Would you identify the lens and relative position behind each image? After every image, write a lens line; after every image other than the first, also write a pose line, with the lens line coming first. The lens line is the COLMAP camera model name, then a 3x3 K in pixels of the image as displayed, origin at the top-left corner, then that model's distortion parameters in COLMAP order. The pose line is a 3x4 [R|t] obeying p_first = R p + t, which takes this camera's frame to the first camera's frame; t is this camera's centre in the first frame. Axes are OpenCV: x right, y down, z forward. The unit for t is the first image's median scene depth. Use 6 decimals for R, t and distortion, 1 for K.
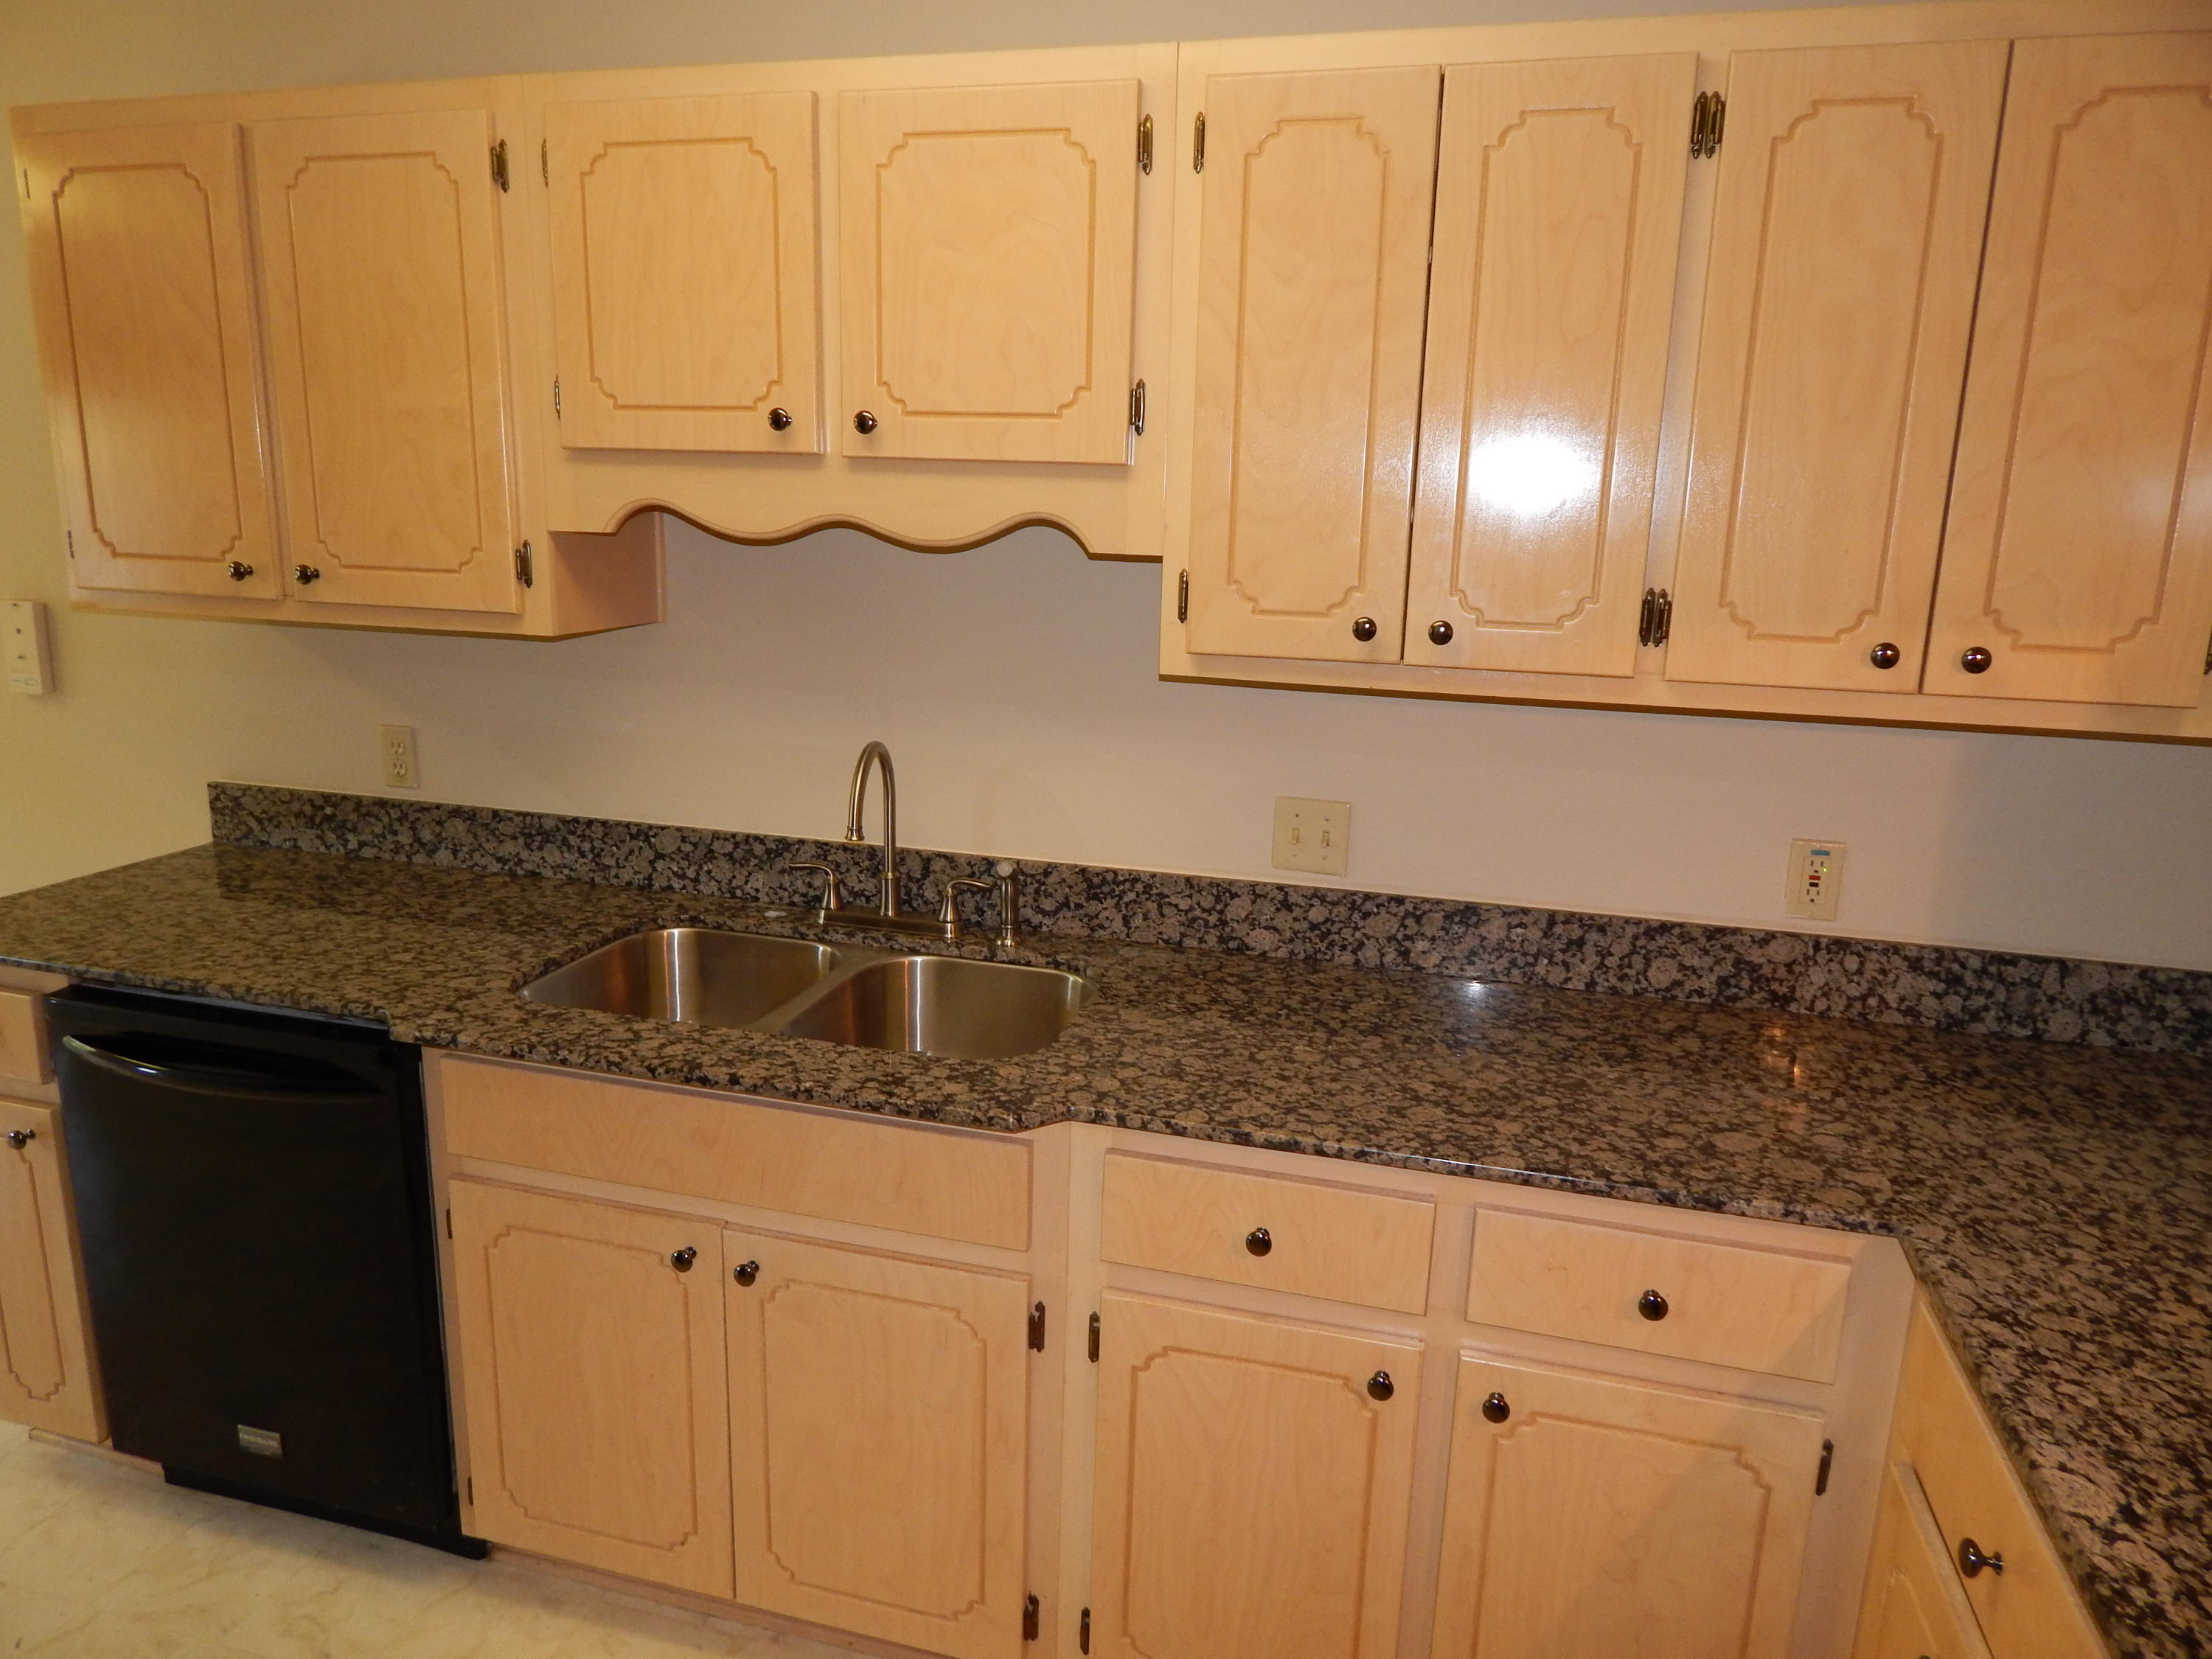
lens RADIAL K [[1451.6, 0, 1112.4], [0, 1451.6, 821.7], [0, 0, 1]] dist [0.002705, -0.008393]
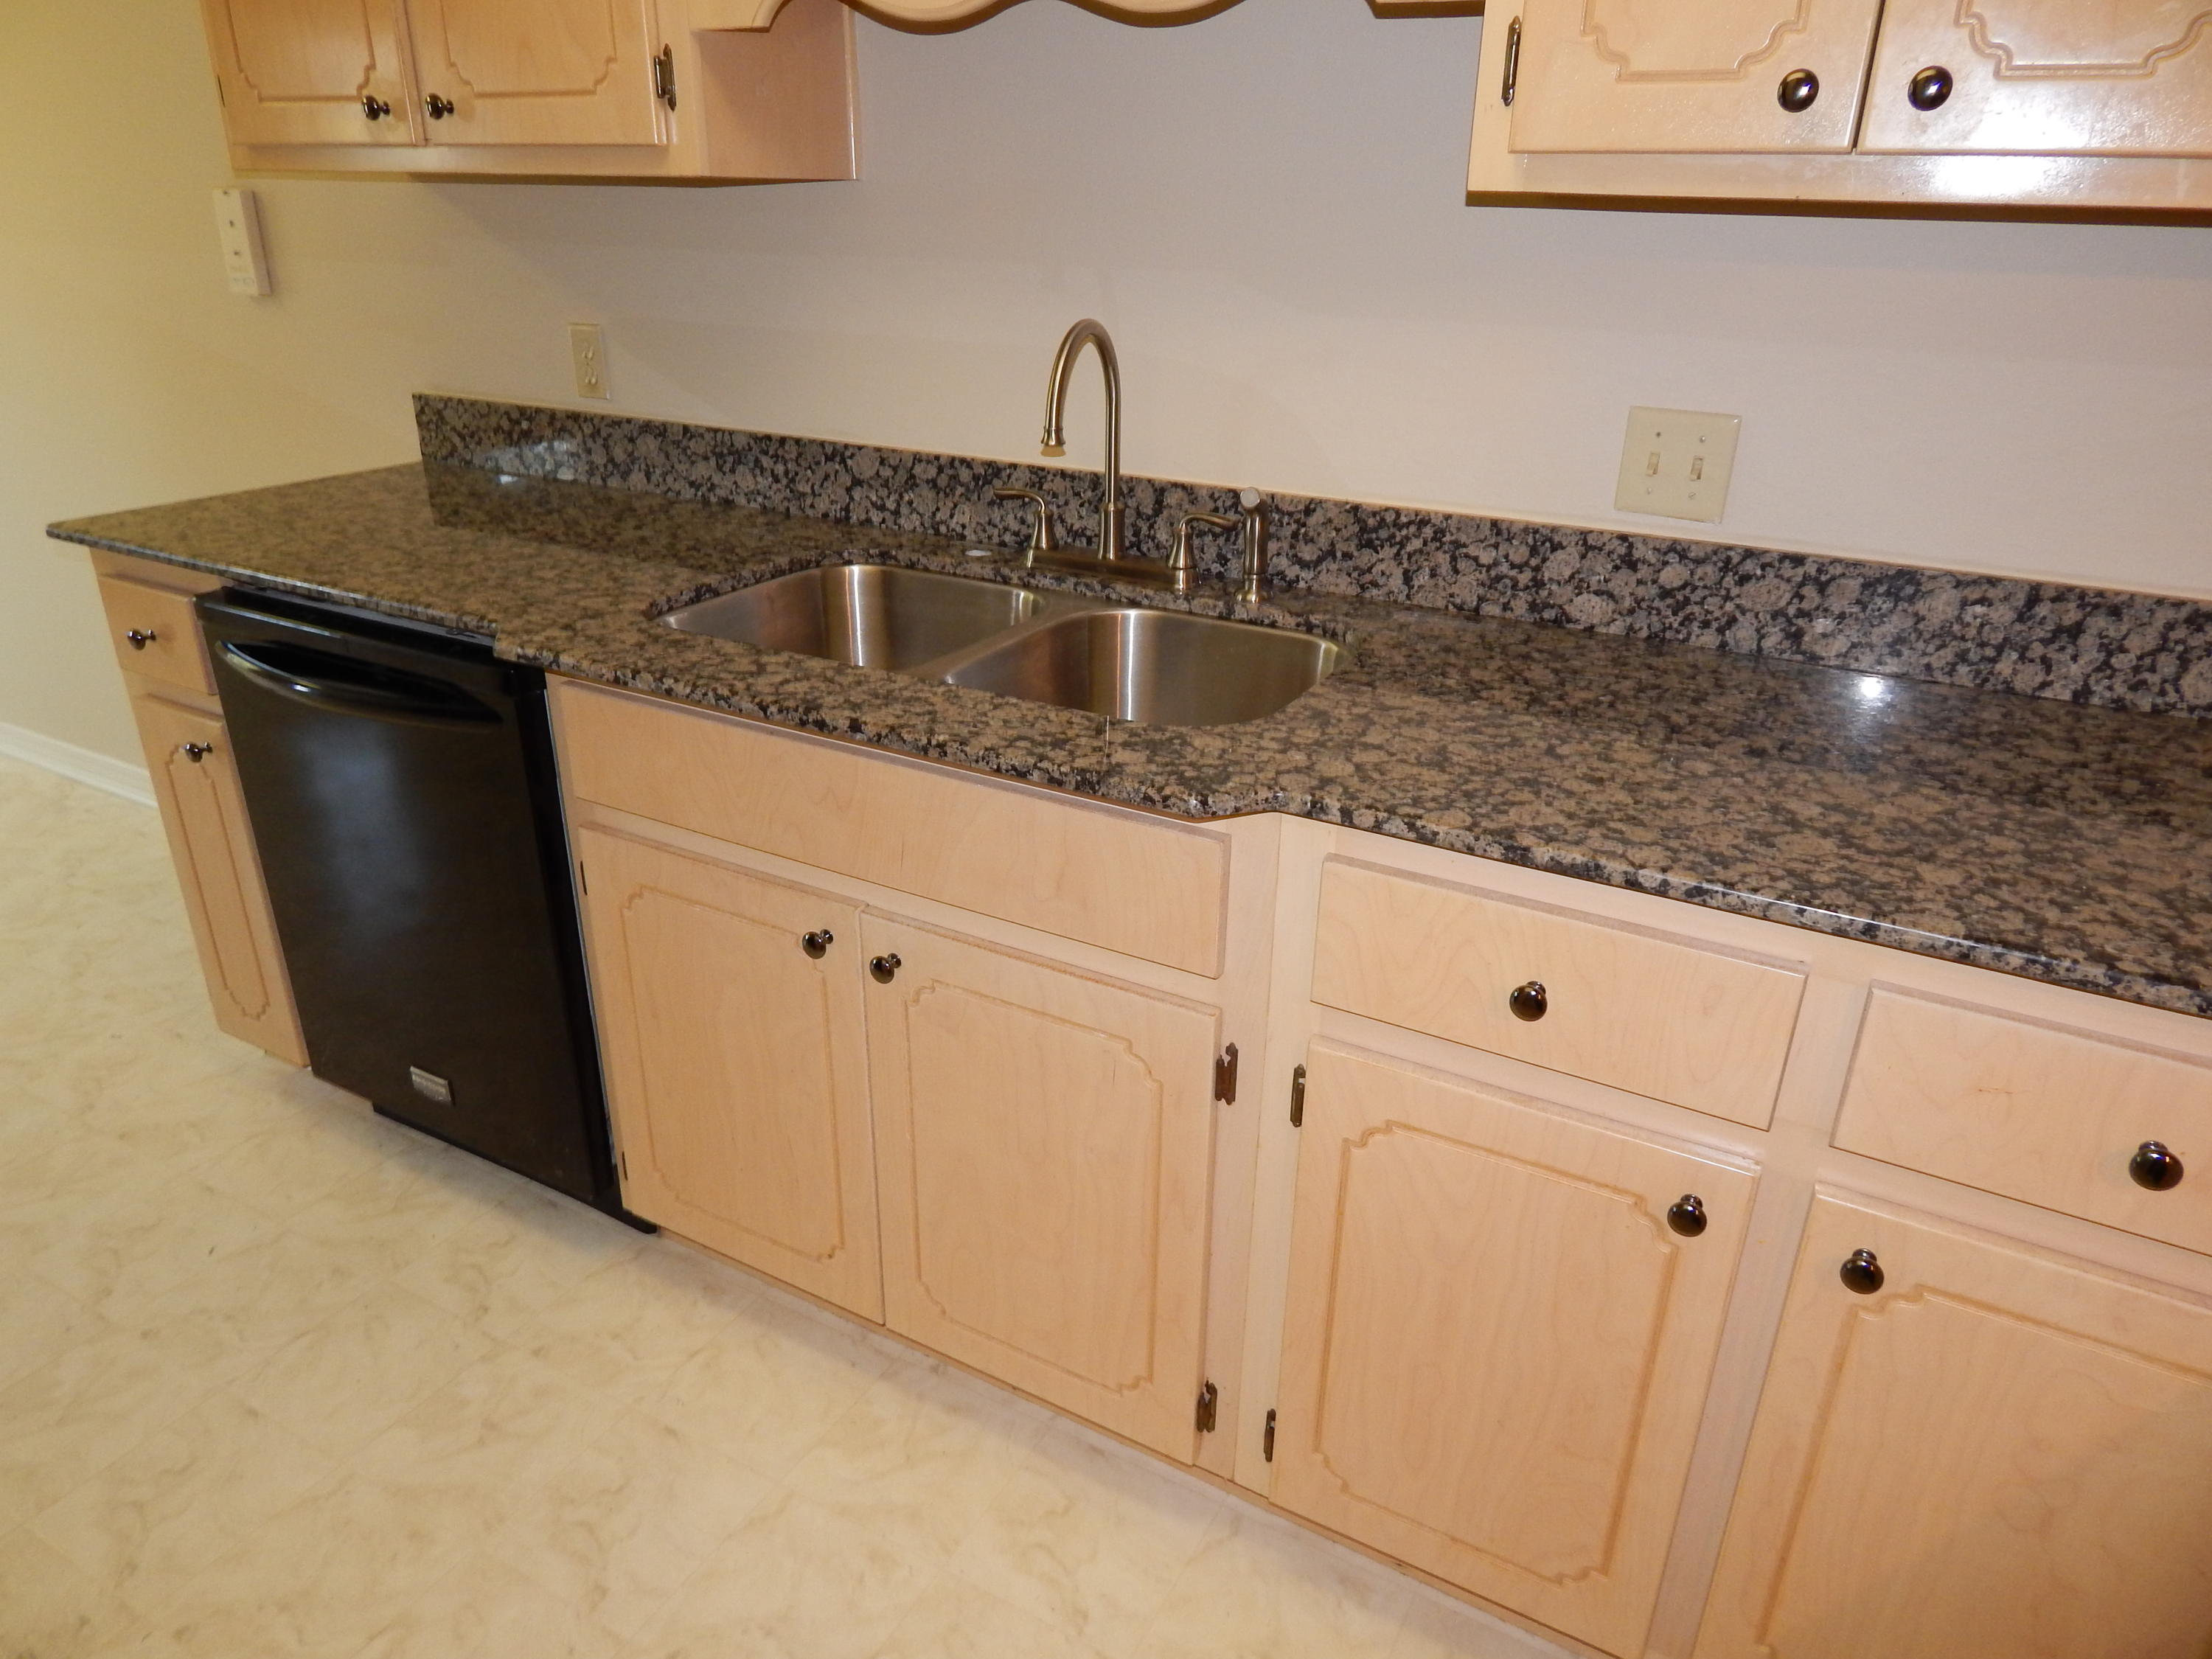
lens RADIAL K [[1451.6, 0, 1114.9], [0, 1451.6, 821.4], [0, 0, 1]] dist [0.002705, -0.008393]
pose [[0.971946, 0.083693, -0.219812, 0.043598], [-0.042482, 0.981647, 0.185917, 0.066529], [0.231337, -0.171363, 0.957663, 0.239734]]
